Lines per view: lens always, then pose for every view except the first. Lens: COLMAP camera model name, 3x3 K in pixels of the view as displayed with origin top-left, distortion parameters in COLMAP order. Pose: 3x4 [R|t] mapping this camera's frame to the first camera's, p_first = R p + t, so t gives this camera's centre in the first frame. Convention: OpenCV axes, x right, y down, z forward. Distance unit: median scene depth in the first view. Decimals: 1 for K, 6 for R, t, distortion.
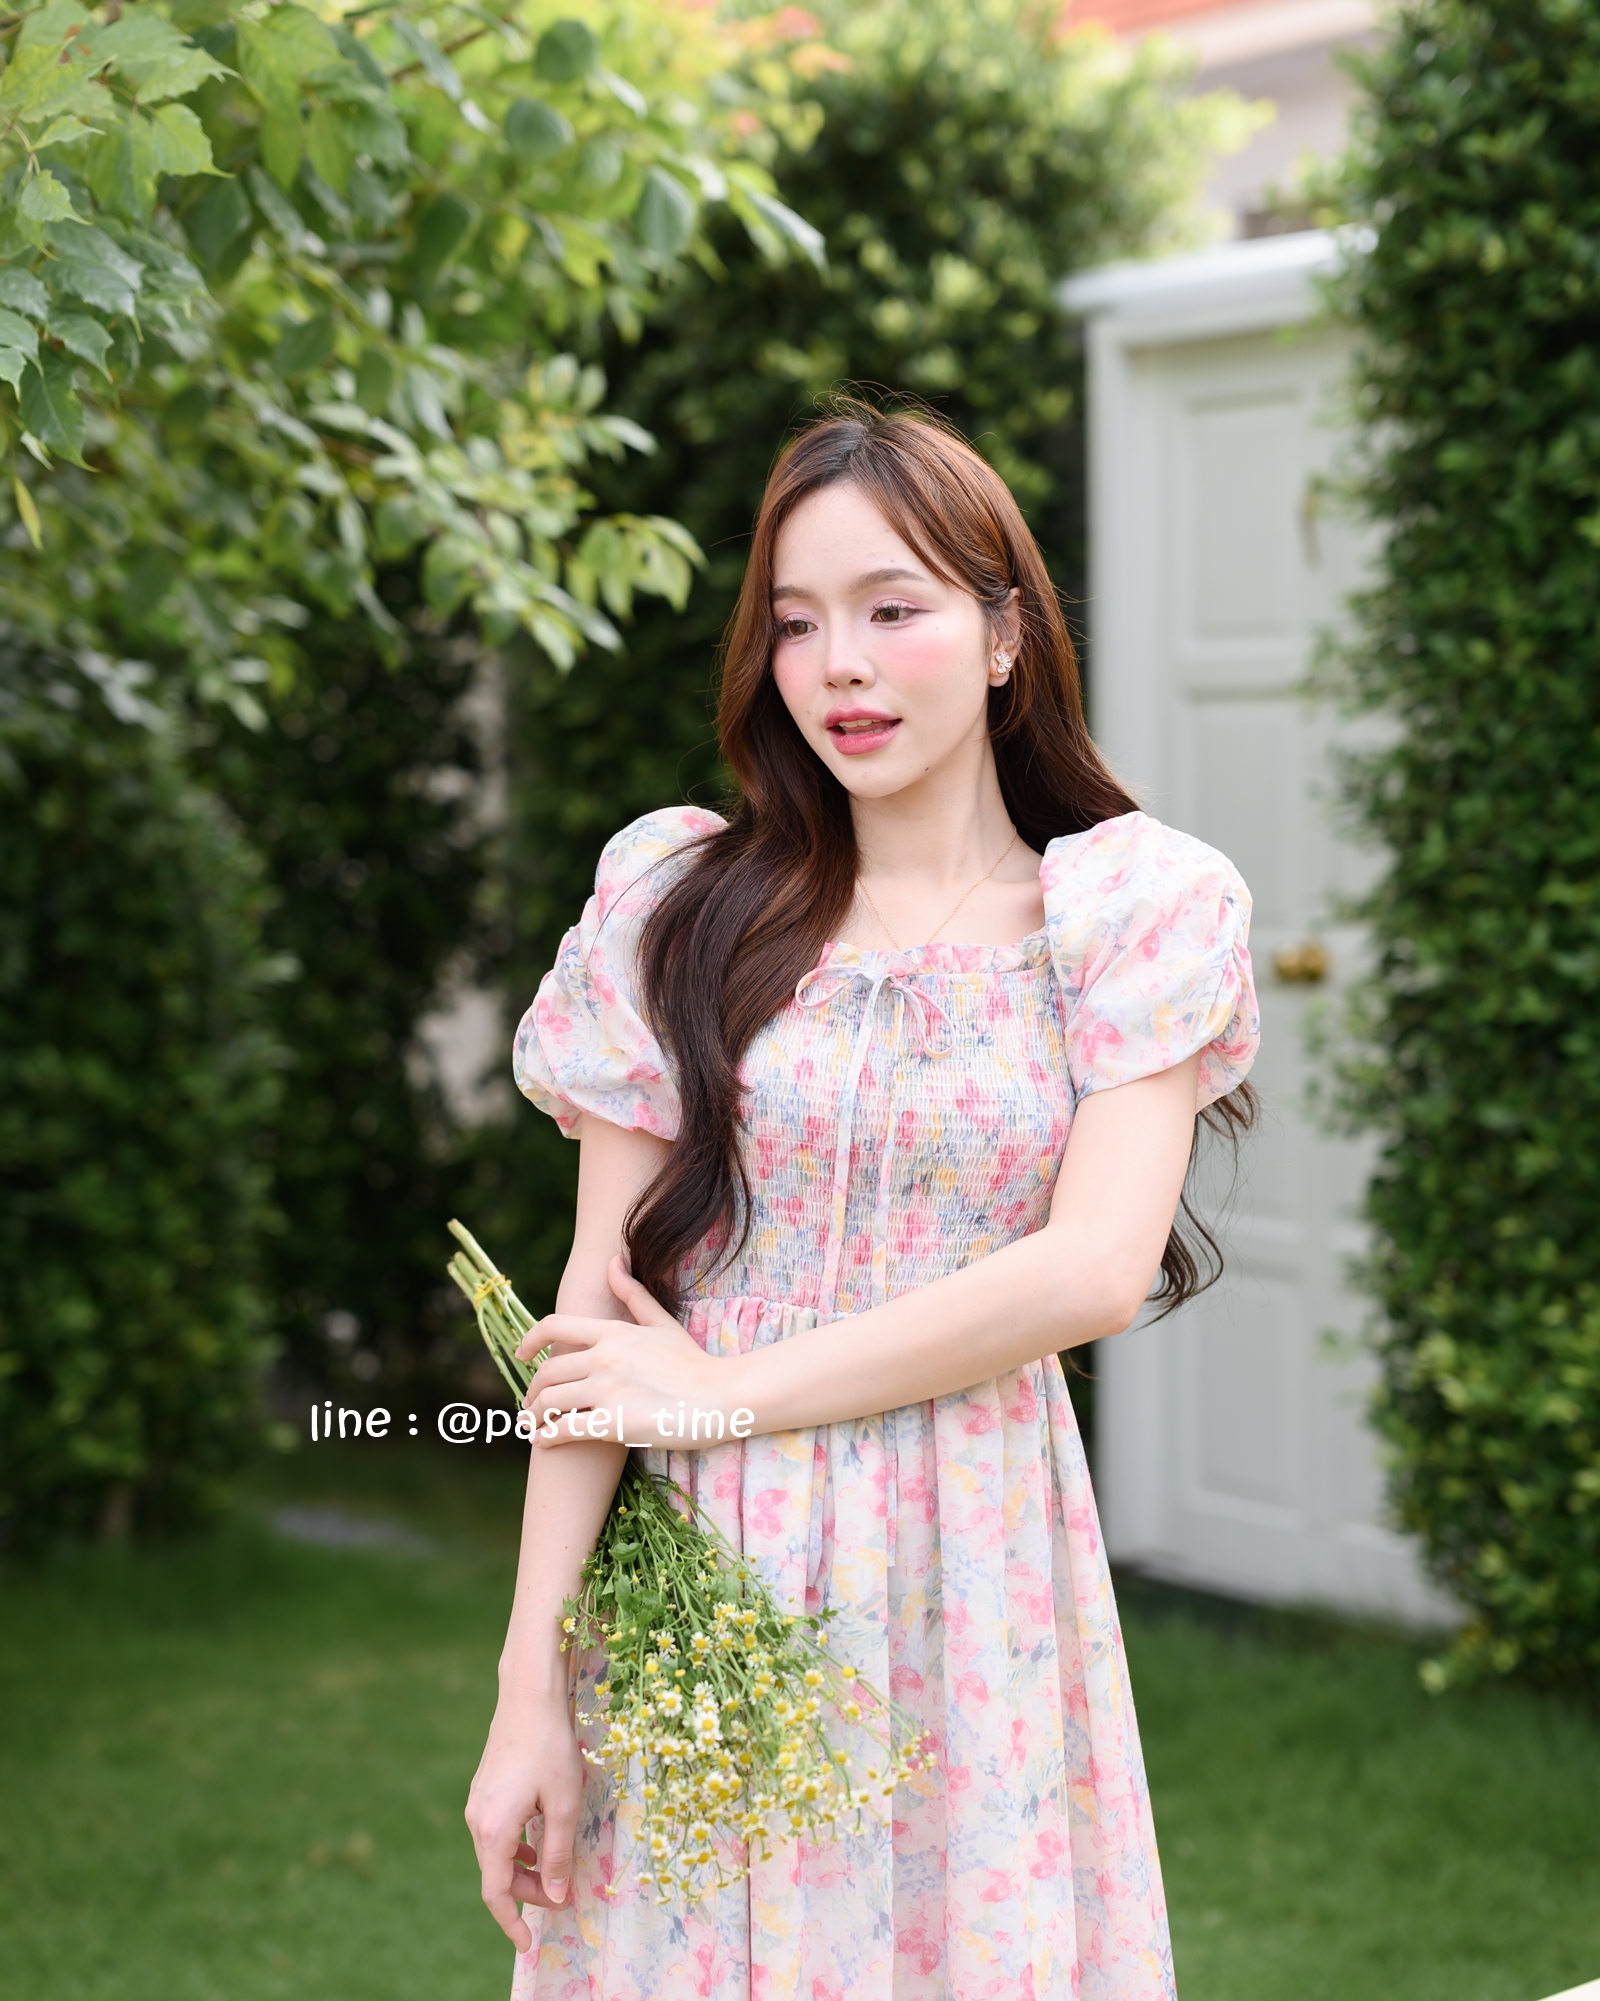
lens RADIAL K [[3471.1, 0, 828.8], [0, 3471.1, 990.8], [0, 0, 1]] dist [0.090848, 0.000000]
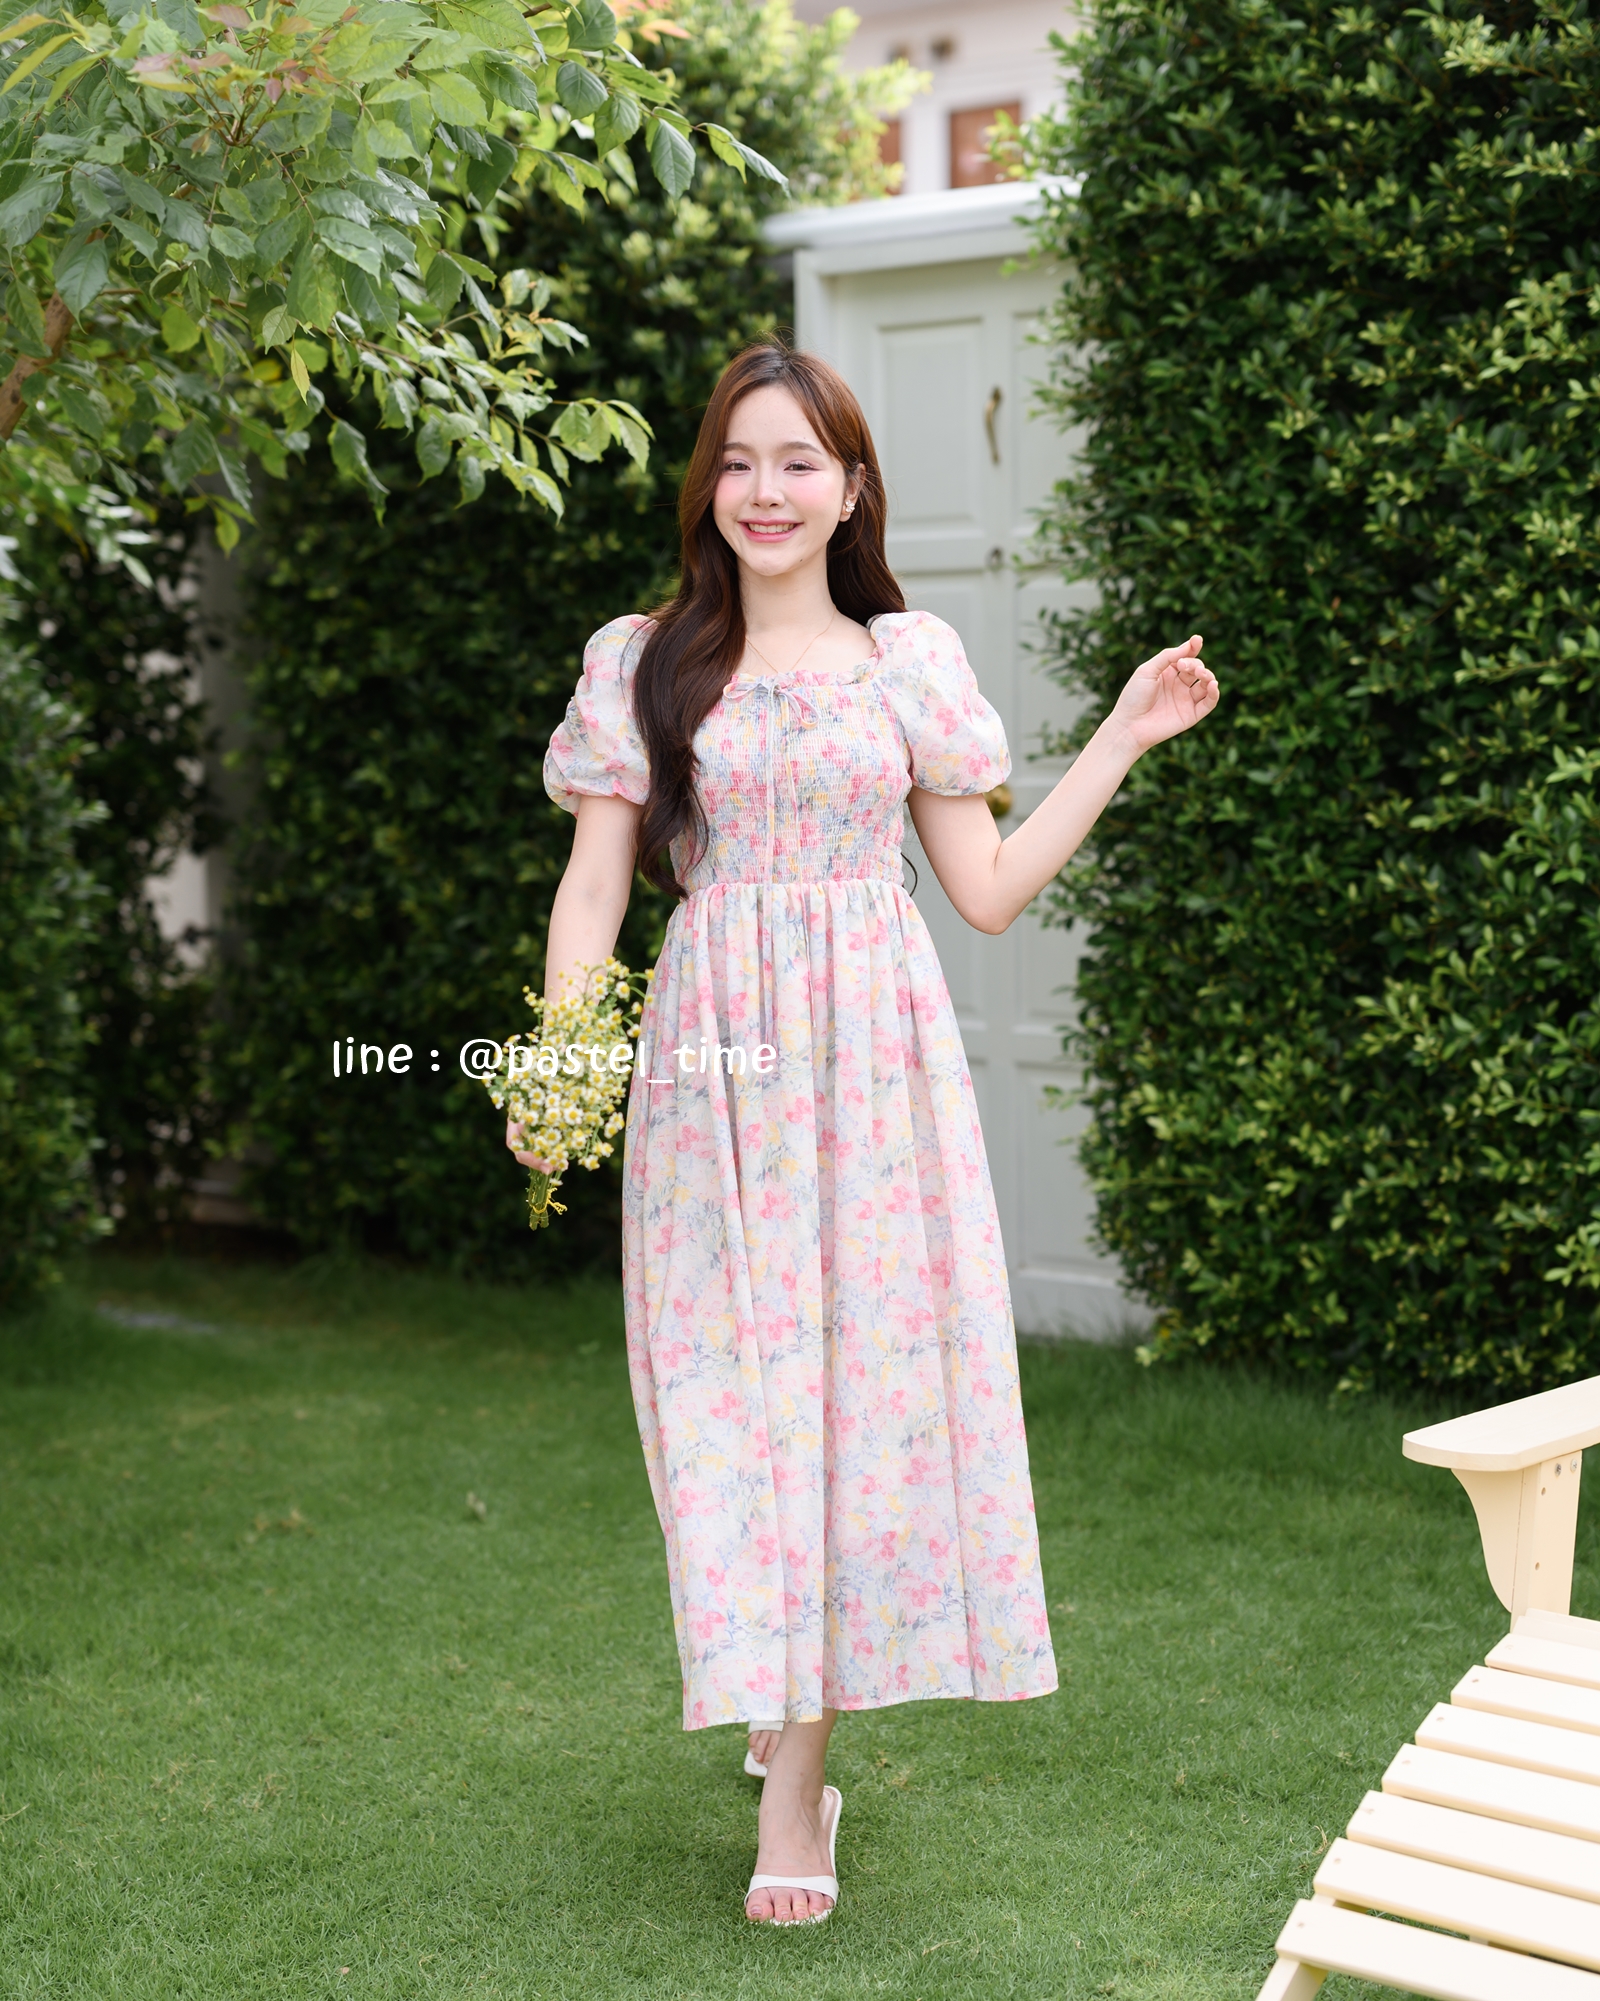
lens RADIAL K [[3471.1, 0, 816.2], [0, 3471.1, 1014.1], [0, 0, 1]] dist [0.090848, 0.000000]
pose [[0.984181, -0.016573, 0.176388, -0.159935], [0.012619, 0.999644, 0.023517, 0.044550], [-0.176715, -0.020919, 0.984040, -0.197762]]
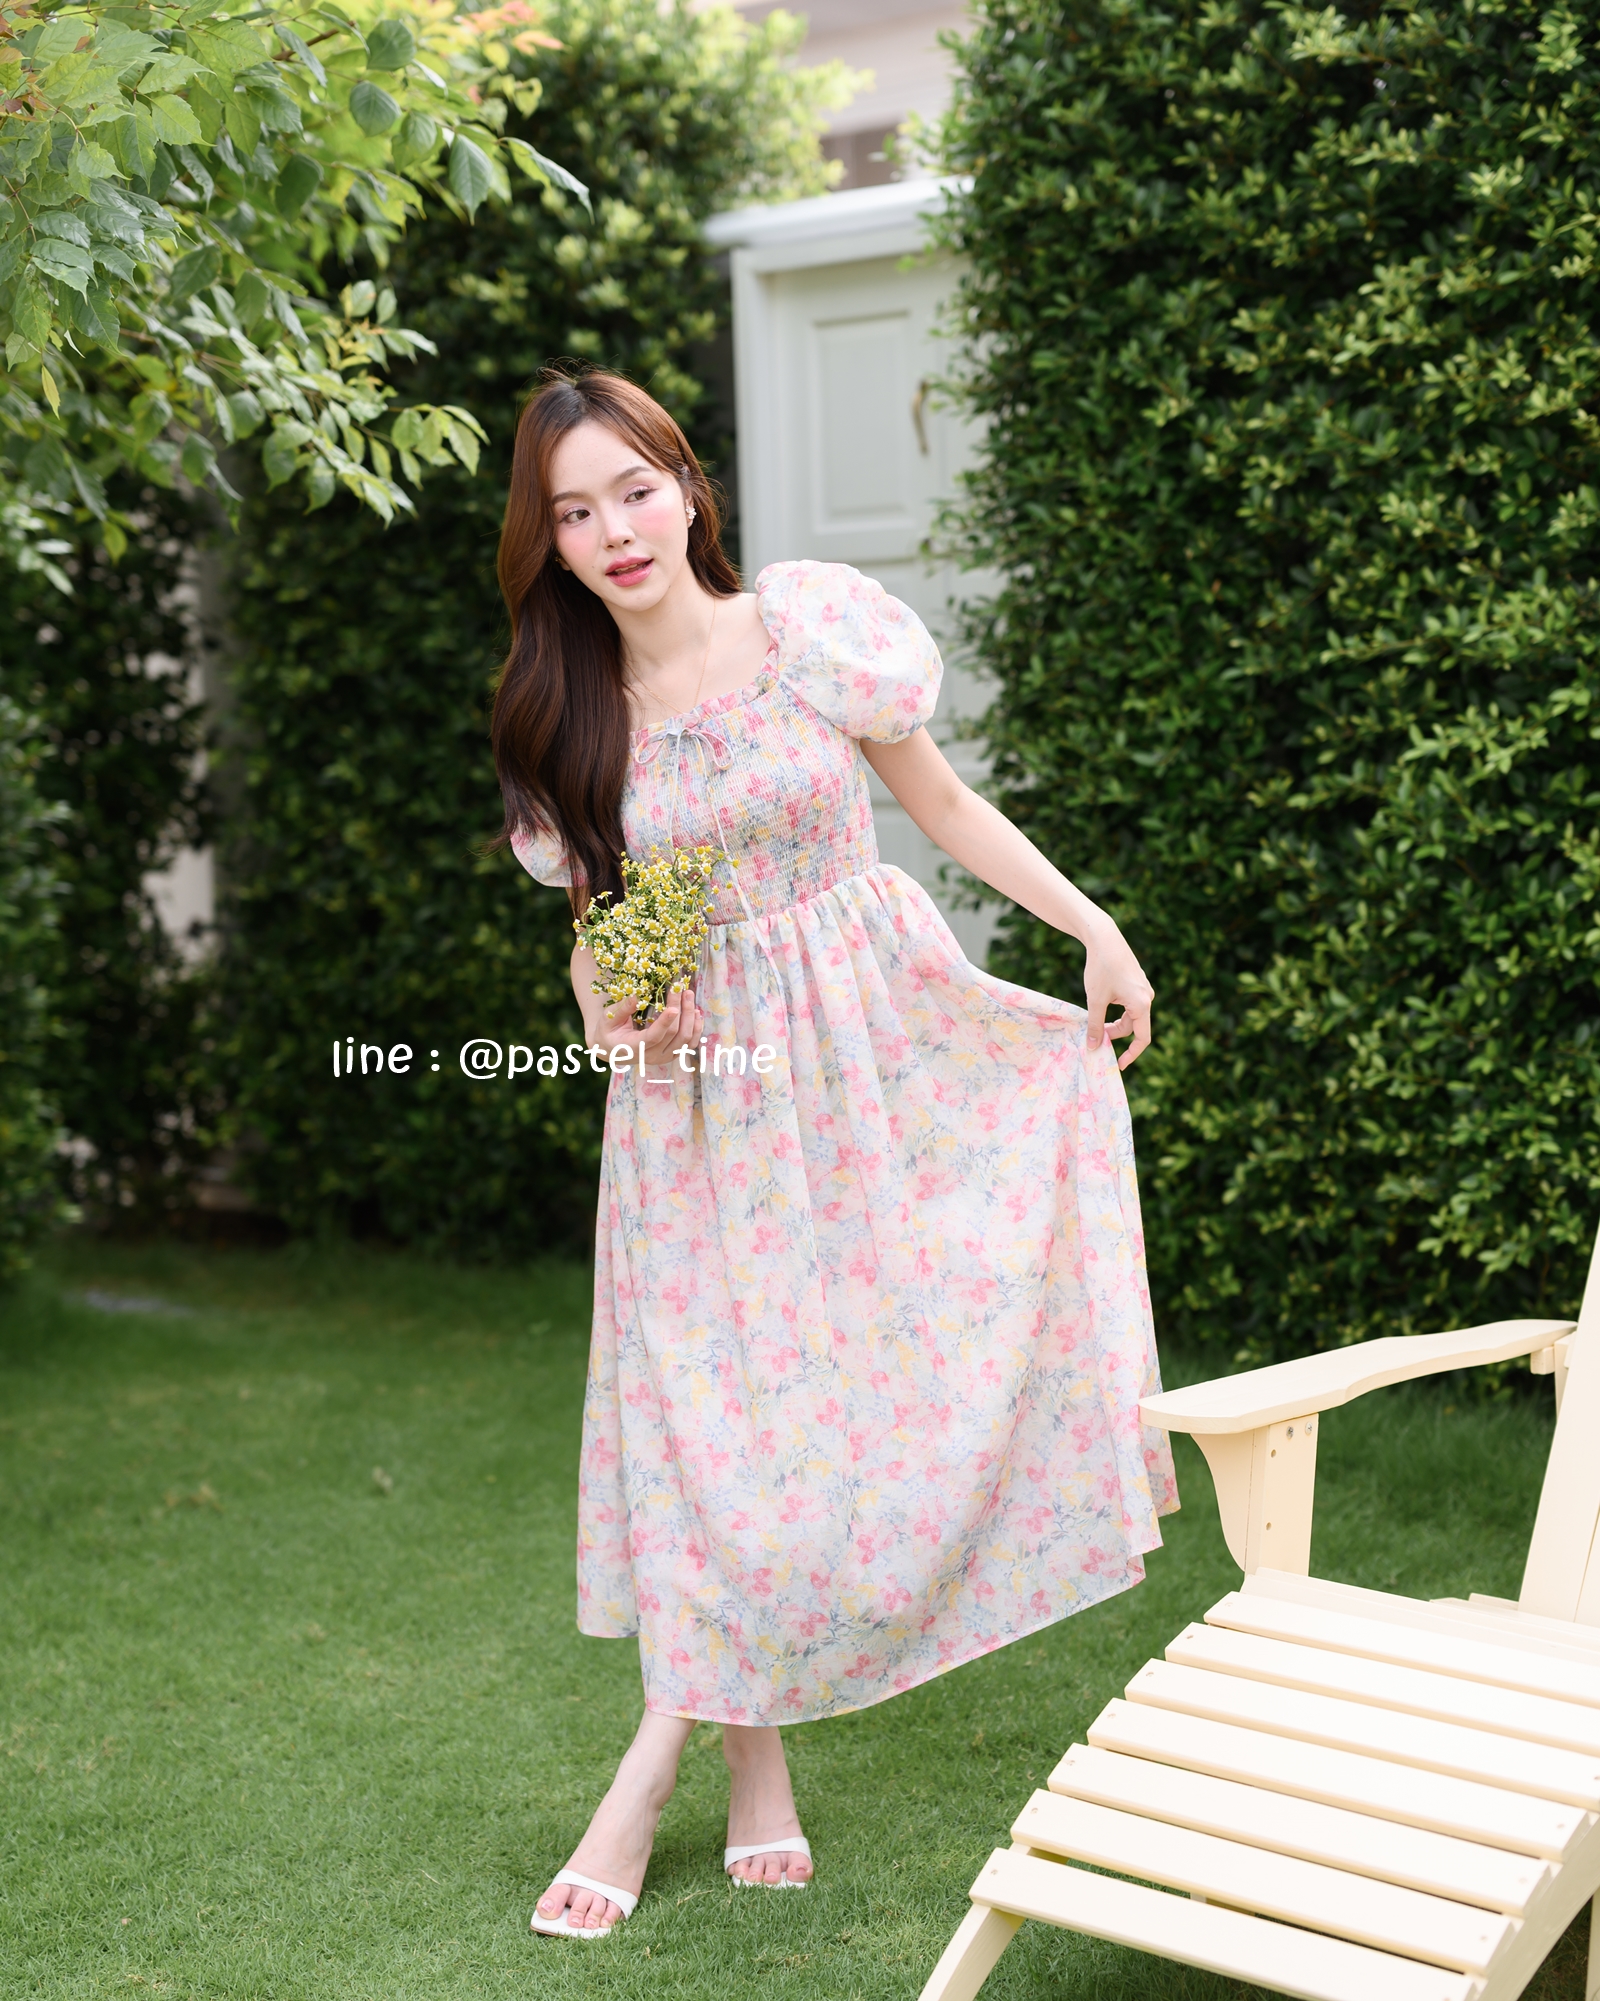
lens RADIAL K [[3471.1, 0, 806.2], [0, 3471.1, 997.6], [0, 0, 1]] dist [0.090848, 0.000000]
pose [[0.992224, -0.030447, 0.120687, -0.063963], [0.027979, 0.999364, 0.022087, 0.046327], [-0.121283, -0.018539, 0.992445, -0.240030]]
